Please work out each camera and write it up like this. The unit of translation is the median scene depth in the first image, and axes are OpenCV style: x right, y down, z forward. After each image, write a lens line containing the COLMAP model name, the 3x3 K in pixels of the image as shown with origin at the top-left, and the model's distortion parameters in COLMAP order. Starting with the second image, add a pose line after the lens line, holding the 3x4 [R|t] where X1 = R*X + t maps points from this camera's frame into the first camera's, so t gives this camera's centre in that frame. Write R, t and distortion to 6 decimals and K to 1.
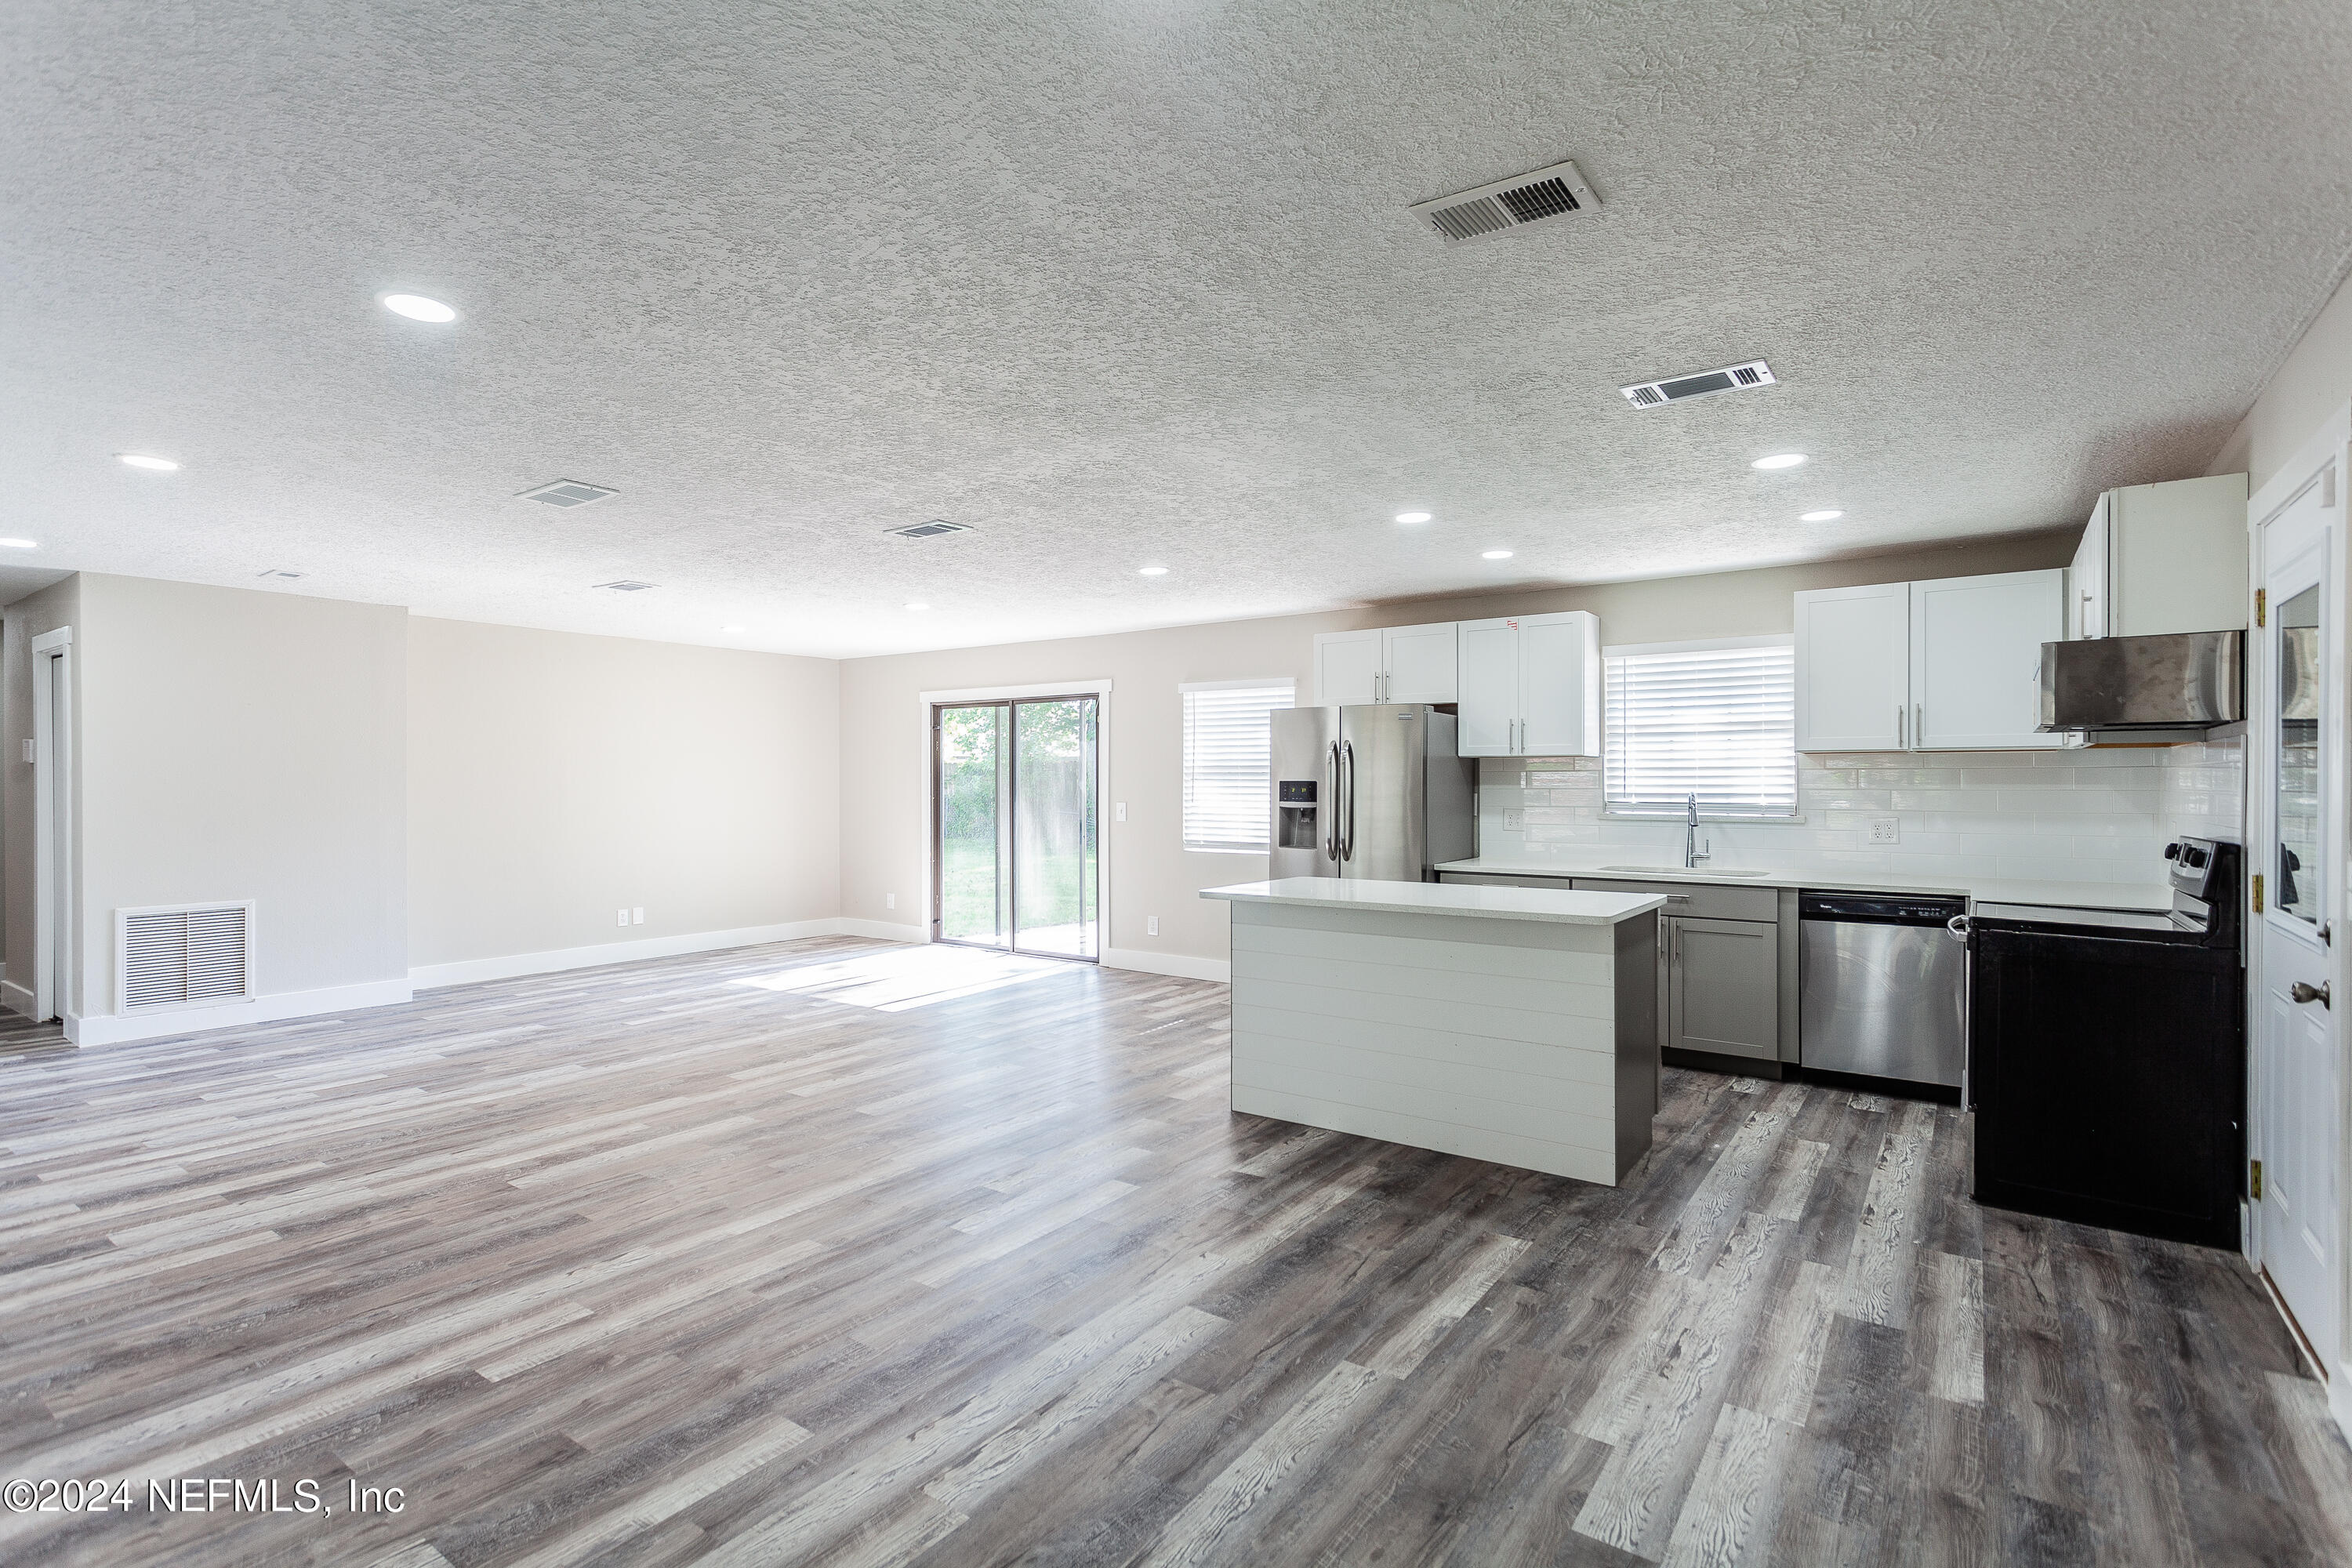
lens RADIAL K [[1141.7, 0, 1194.3], [0, 1141.7, 789.8], [0, 0, 1]] dist [0.005844, 0.000101]
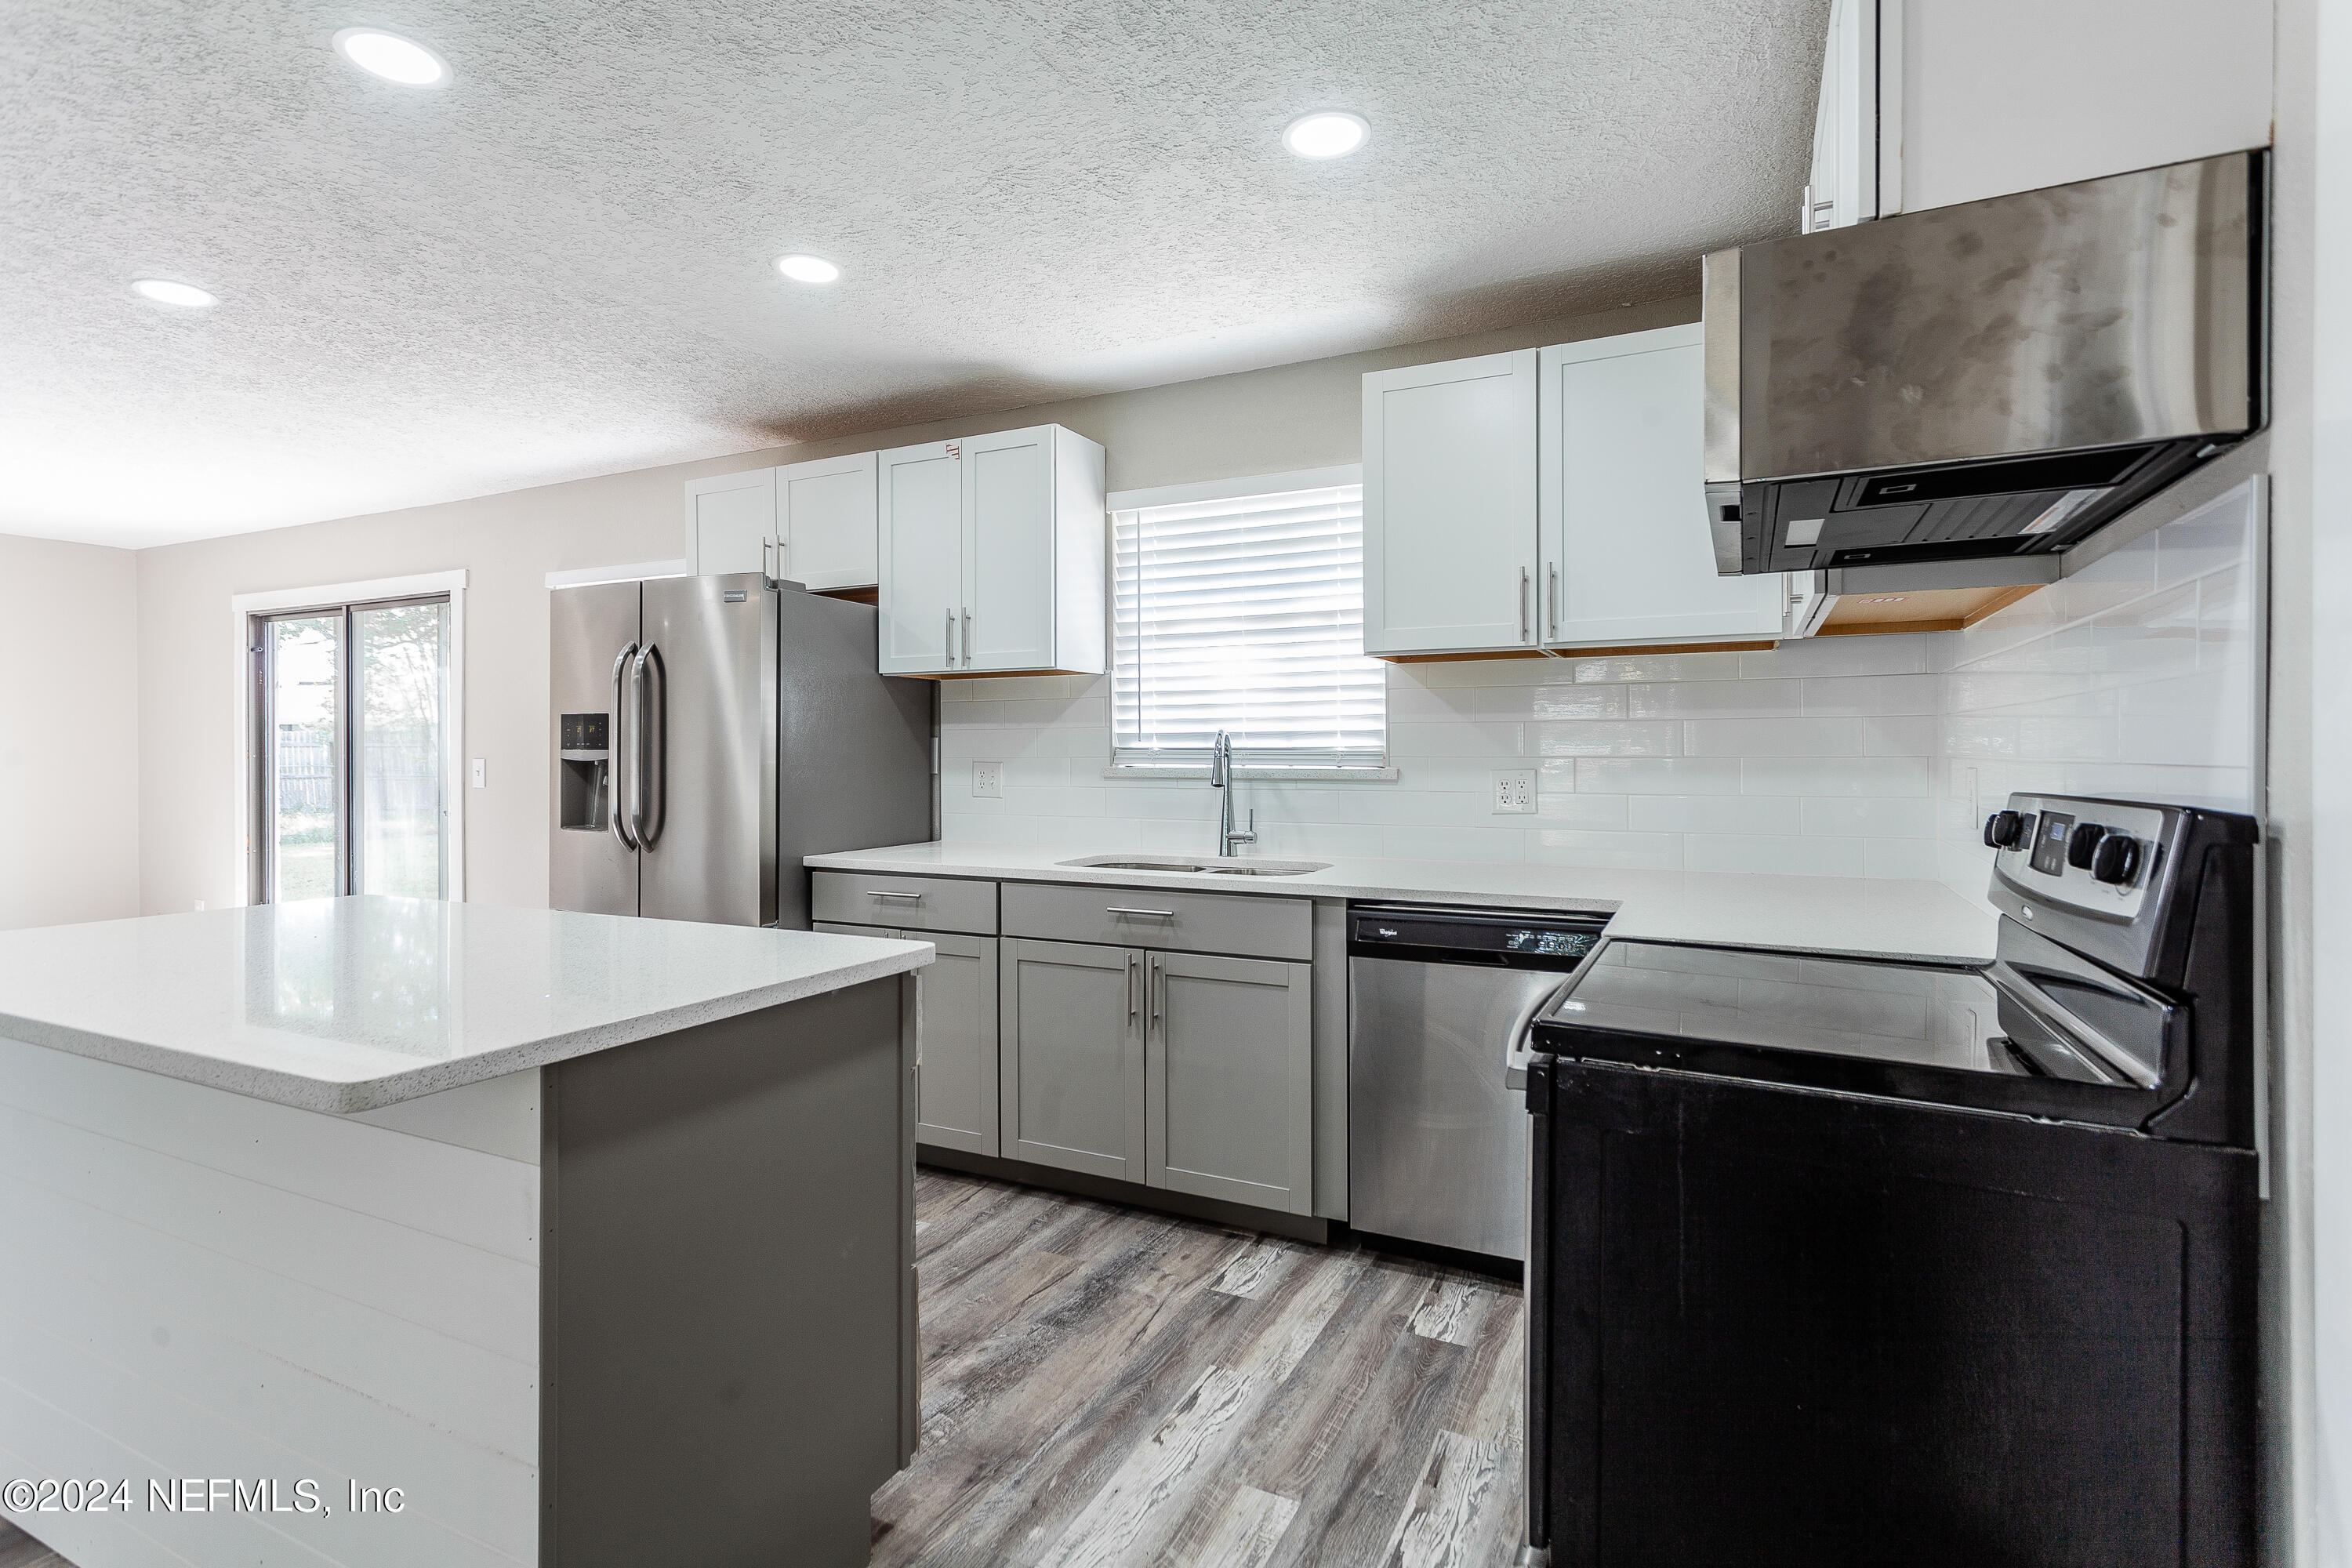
lens RADIAL K [[1141.7, 0, 1174.0], [0, 1141.7, 747.0], [0, 0, 1]] dist [0.005844, 0.000101]
pose [[0.989491, -0.002443, 0.144574, 0.441124], [0.003889, 0.999945, -0.009720, 0.023051], [-0.144542, 0.010180, 0.989446, 0.566227]]
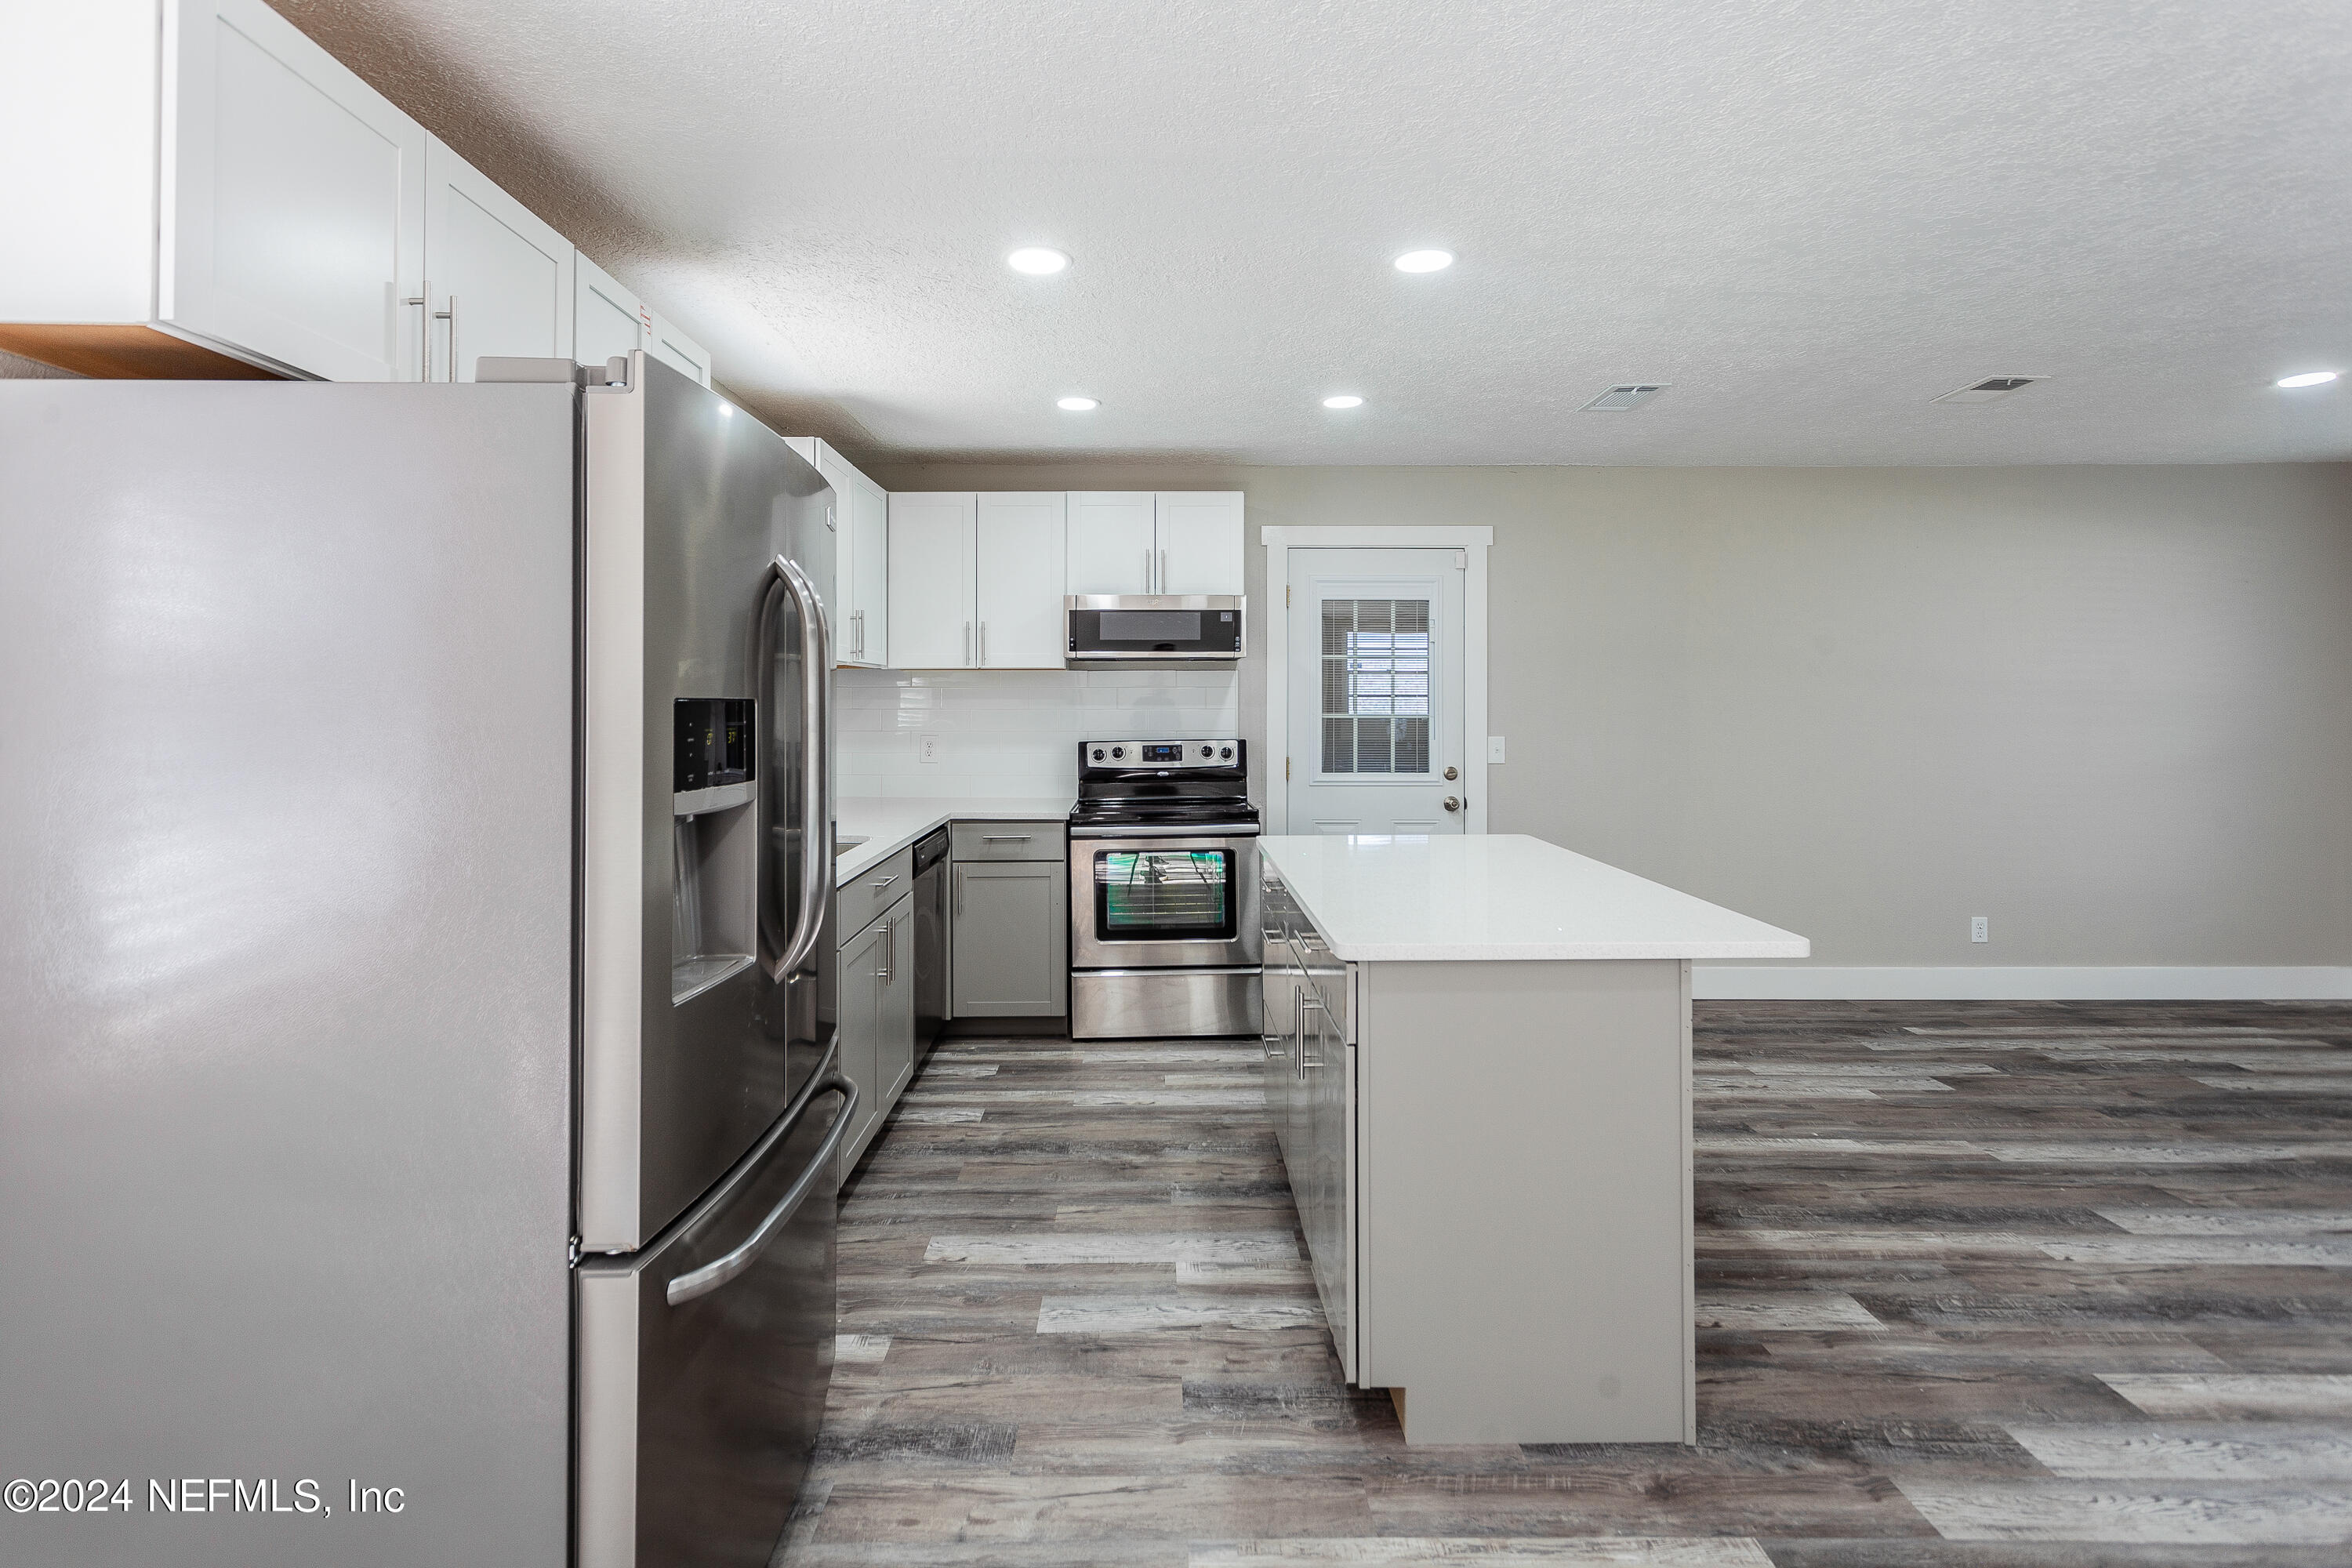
lens RADIAL K [[1141.7, 0, 1118.4], [0, 1141.7, 703.5], [0, 0, 1]] dist [0.005844, 0.000101]
pose [[-0.558652, -0.006601, 0.829376, -0.231576], [0.004471, 0.999930, 0.010970, -0.017723], [-0.829390, 0.009837, -0.558584, 1.568765]]
